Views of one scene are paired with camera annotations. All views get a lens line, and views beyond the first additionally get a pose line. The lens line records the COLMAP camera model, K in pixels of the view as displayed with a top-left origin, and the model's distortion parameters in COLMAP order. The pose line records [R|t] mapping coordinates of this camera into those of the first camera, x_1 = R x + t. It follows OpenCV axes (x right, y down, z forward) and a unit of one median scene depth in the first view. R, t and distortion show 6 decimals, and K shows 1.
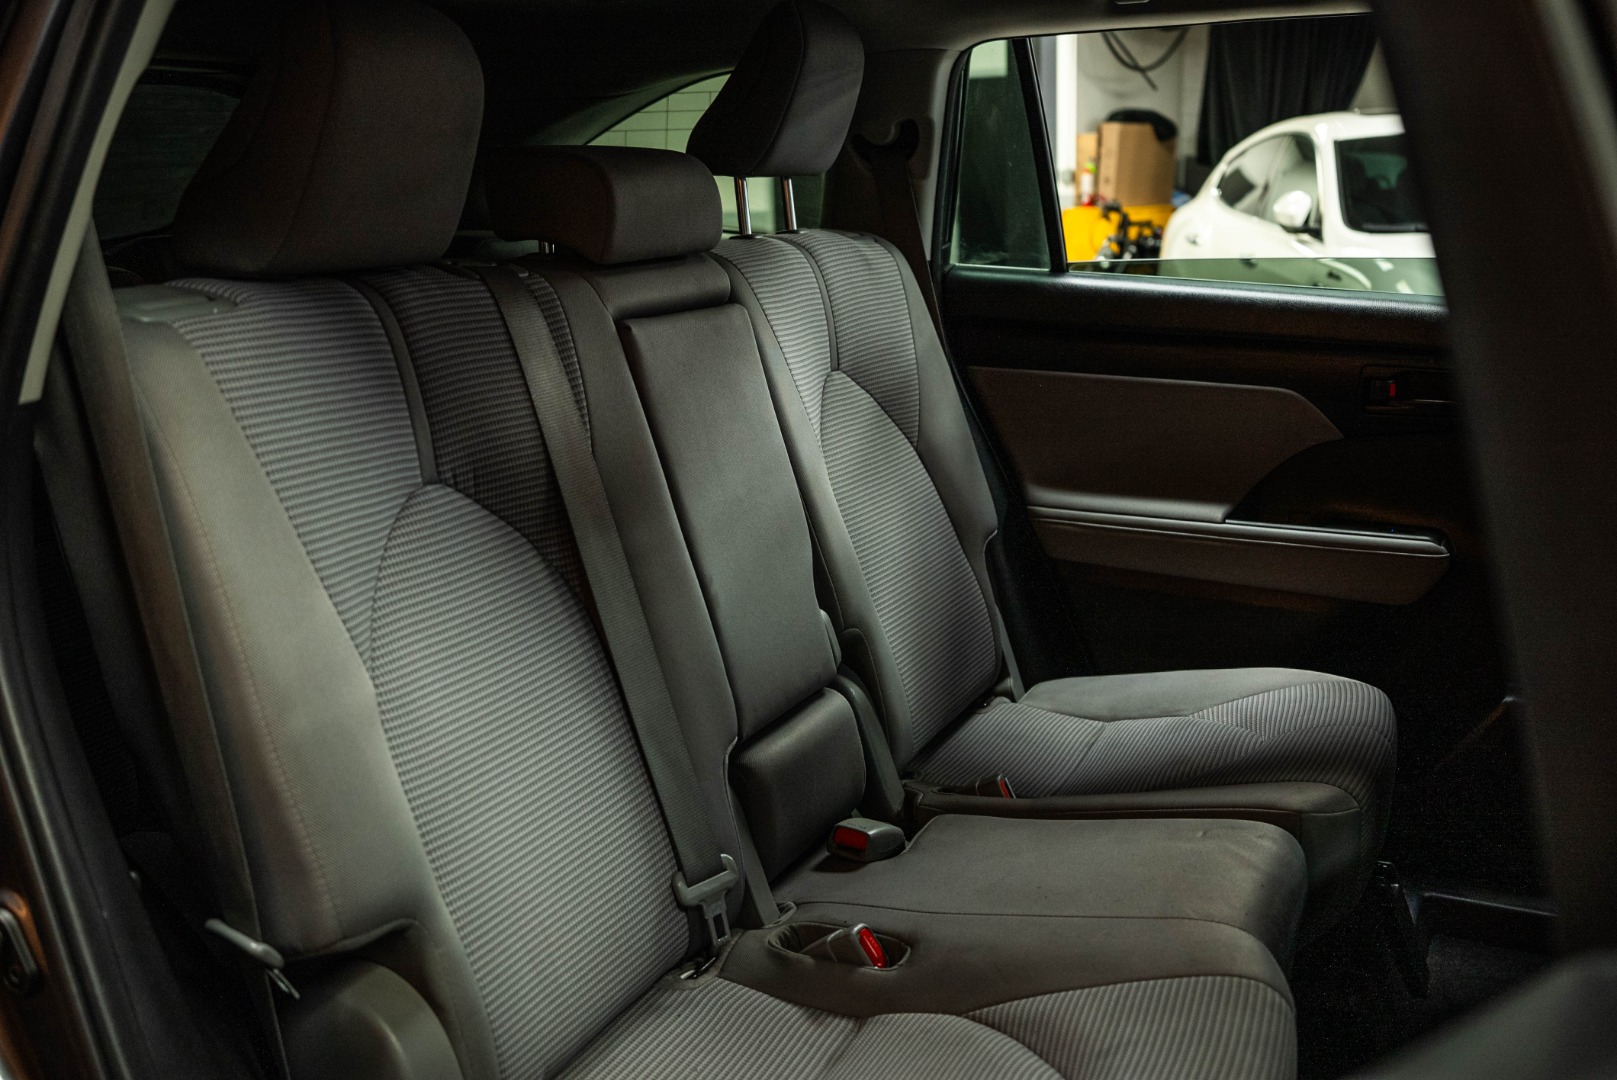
lens RADIAL K [[1616.0, 0, 810.0], [0, 1616.0, 538.5], [0, 0, 1]] dist [-0.034171, 0.000000]
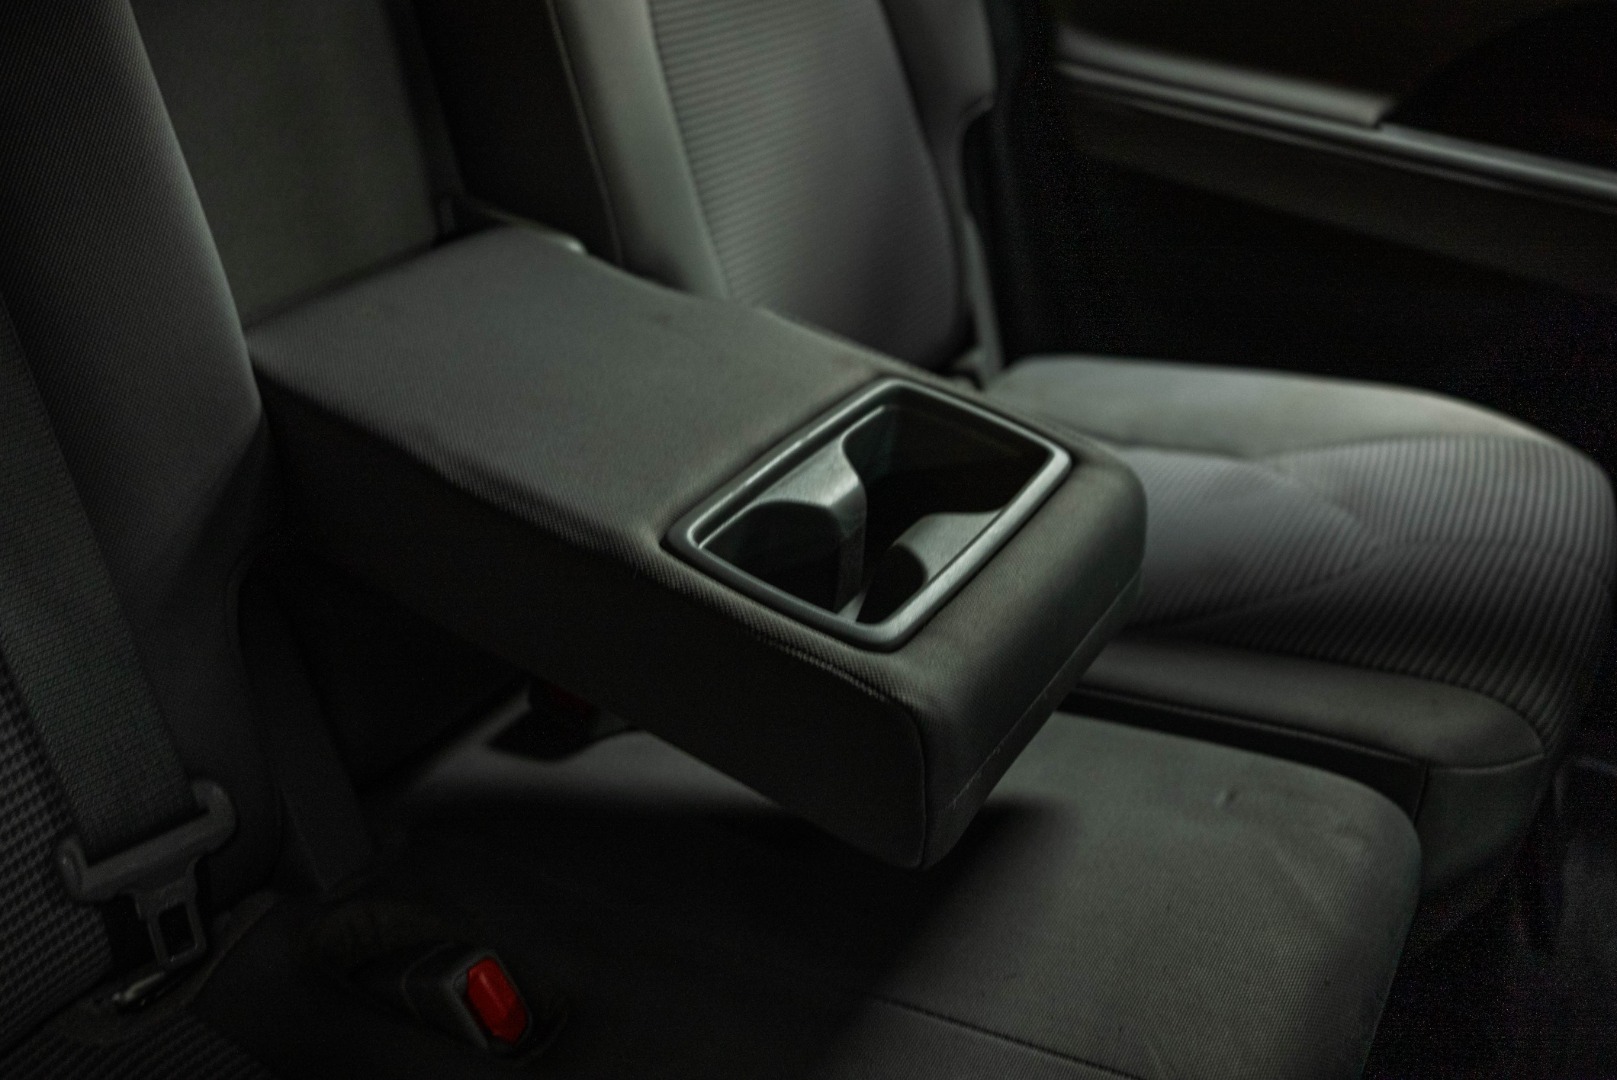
lens RADIAL K [[1616.0, 0, 813.7], [0, 1616.0, 533.3], [0, 0, 1]] dist [-0.034171, 0.000000]
pose [[0.993414, 0.109821, -0.032668, 0.117183], [-0.095562, 0.951461, 0.292558, -0.026726], [0.063212, -0.287509, 0.955690, 0.507742]]
